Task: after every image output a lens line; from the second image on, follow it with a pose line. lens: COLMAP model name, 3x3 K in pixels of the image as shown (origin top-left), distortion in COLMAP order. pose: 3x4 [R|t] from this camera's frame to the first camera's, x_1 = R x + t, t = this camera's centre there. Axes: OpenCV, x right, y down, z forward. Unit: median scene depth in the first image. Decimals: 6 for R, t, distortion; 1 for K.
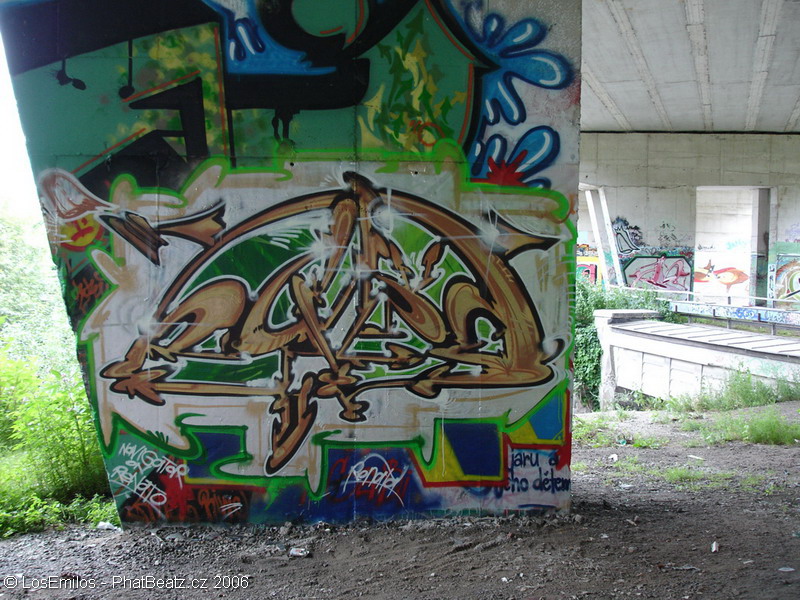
lens RADIAL K [[926.8, 0, 400.1], [0, 926.8, 299.0], [0, 0, 1]] dist [-0.116651, 0.000000]
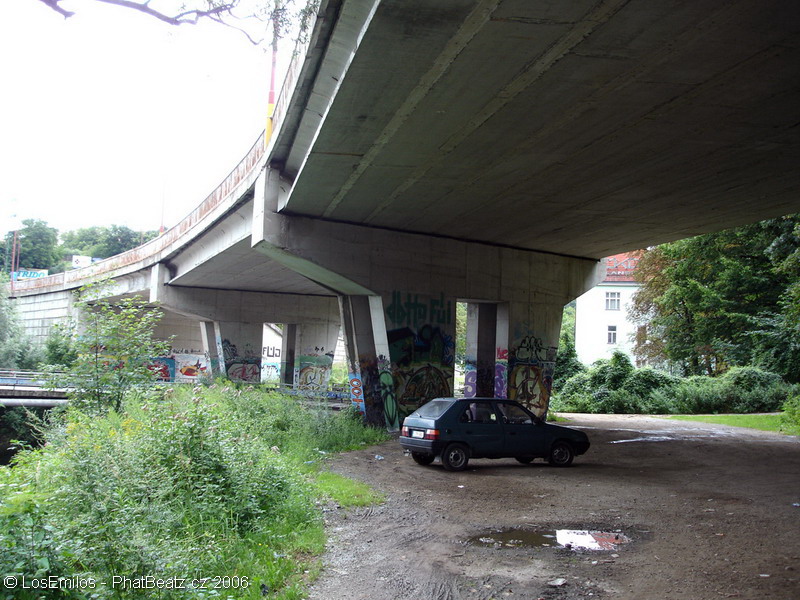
lens RADIAL K [[926.8, 0, 400.0], [0, 926.8, 300.0], [0, 0, 1]] dist [-0.116651, 0.000000]
pose [[0.759376, 0.063210, 0.647575, -3.639122], [-0.000907, 0.995372, -0.096095, 0.016353], [-0.650652, 0.072385, 0.755919, -2.974804]]
